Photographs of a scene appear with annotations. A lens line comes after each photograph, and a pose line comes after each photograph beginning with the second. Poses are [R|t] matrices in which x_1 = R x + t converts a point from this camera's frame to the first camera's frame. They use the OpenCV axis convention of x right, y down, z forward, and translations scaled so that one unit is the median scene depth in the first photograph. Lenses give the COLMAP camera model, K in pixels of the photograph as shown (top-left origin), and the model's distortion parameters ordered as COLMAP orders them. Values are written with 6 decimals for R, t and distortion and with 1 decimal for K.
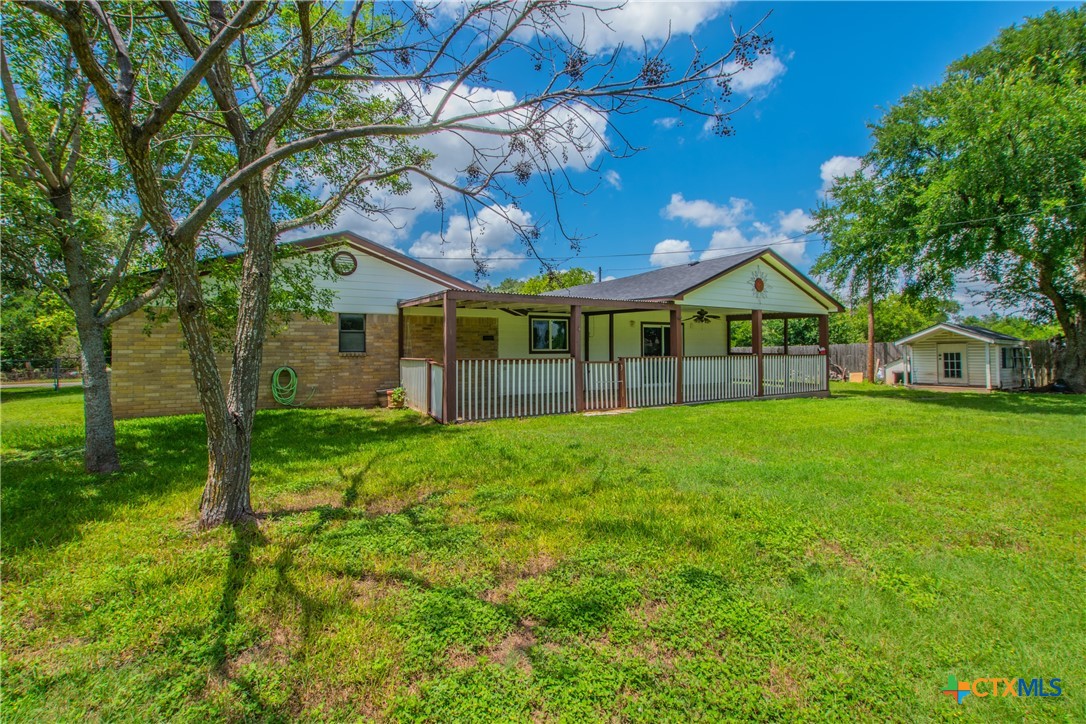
lens RADIAL K [[469.0, 0, 542.9], [0, 469.0, 339.6], [0, 0, 1]] dist [-0.000579, -0.000009]
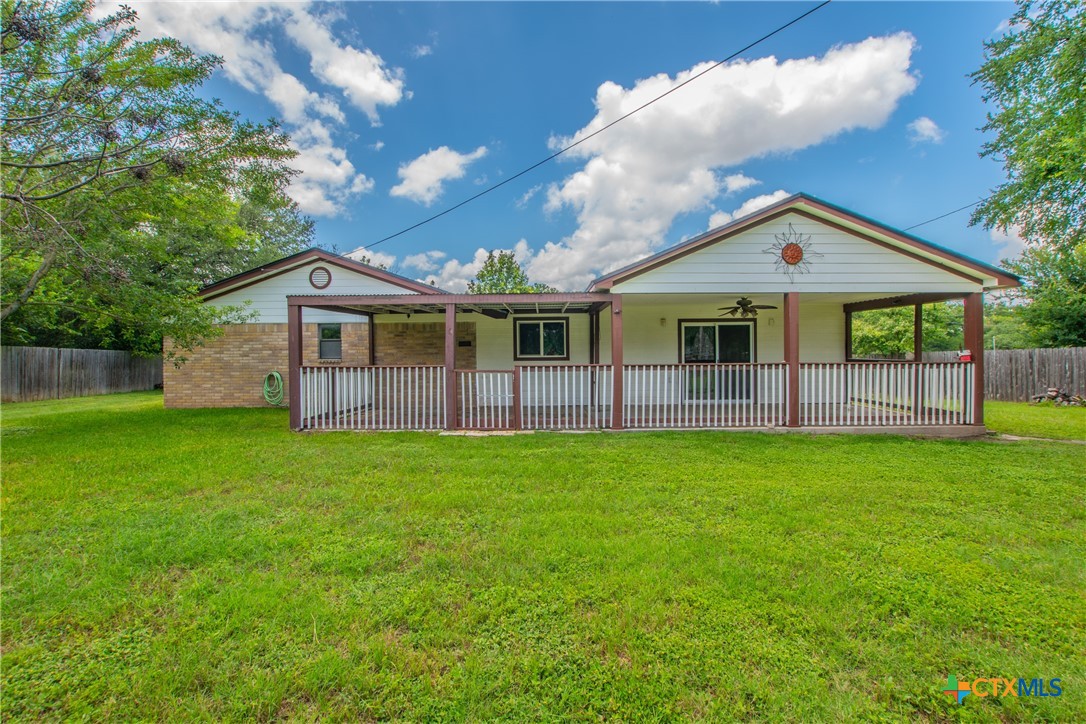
lens RADIAL K [[476.2, 0, 543.0], [0, 476.2, 362.0], [0, 0, 1]] dist [0.001140, 0.000165]
pose [[0.856530, 0.004082, -0.516080, 0.504278], [0.014201, 0.999404, 0.031473, 0.004996], [0.515901, -0.034287, 0.855962, 0.264323]]
